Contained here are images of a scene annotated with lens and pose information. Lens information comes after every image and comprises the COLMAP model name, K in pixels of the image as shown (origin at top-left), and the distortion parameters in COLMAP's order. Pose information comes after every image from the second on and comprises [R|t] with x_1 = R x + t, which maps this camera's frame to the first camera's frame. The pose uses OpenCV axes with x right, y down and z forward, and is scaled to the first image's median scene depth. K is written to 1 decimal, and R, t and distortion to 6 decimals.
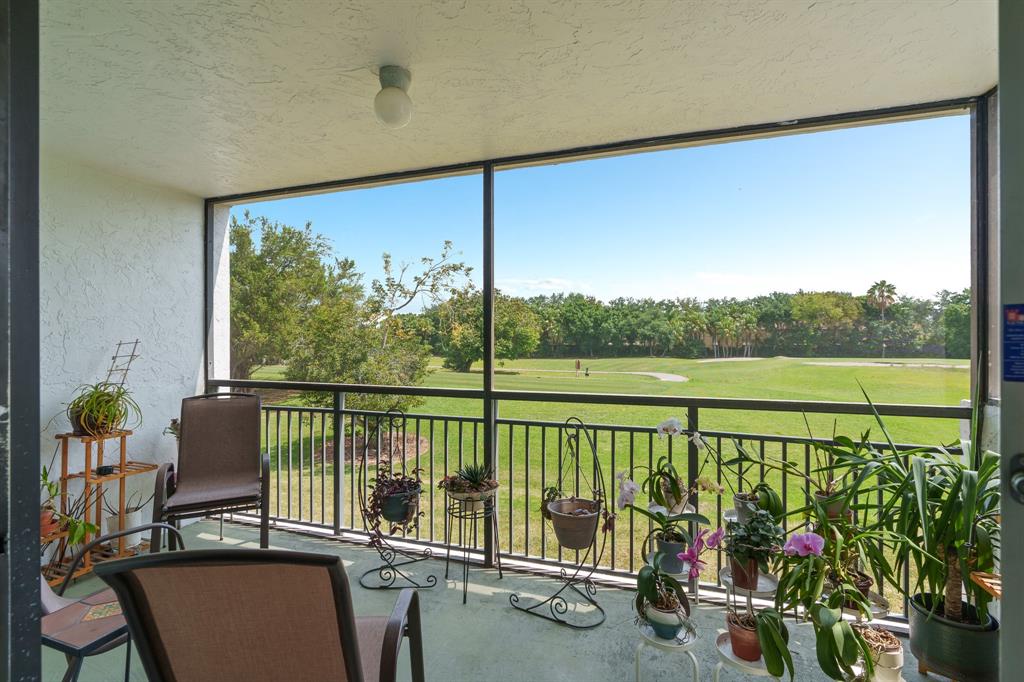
lens RADIAL K [[461.8, 0, 515.3], [0, 461.8, 337.6], [0, 0, 1]] dist [-0.007565, 0.001051]
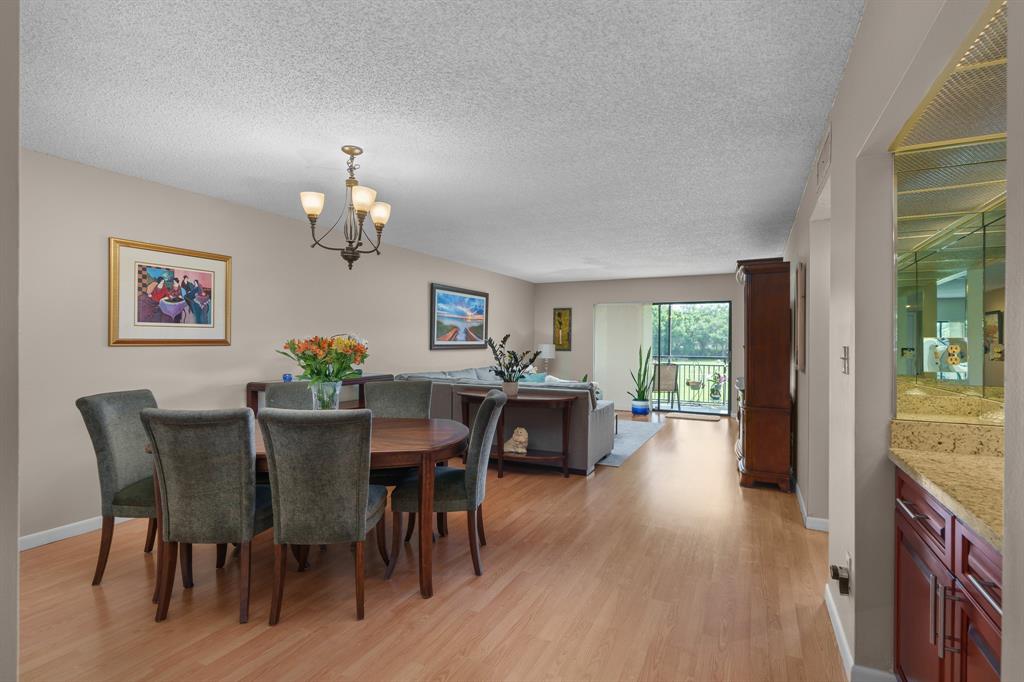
lens RADIAL K [[461.8, 0, 512.8], [0, 461.8, 340.1], [0, 0, 1]] dist [-0.007565, 0.001051]
pose [[0.989556, 0.002987, -0.144119, -0.034379], [-0.003234, 0.999994, -0.001479, 0.000031], [0.144114, 0.001930, 0.989559, -0.129040]]
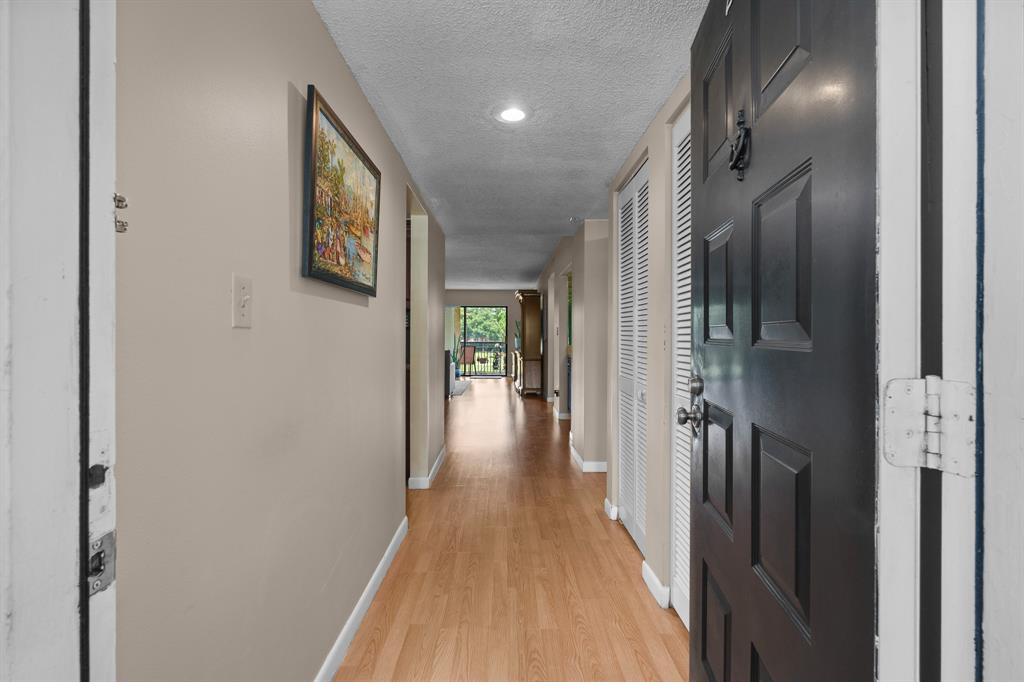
lens RADIAL K [[461.8, 0, 509.4], [0, 461.8, 336.0], [0, 0, 1]] dist [-0.007565, 0.001051]
pose [[0.939811, 0.000876, 0.341692, -0.064197], [-0.000830, 1.000000, -0.000281, 0.002412], [-0.341692, -0.000020, 0.939812, -0.193069]]
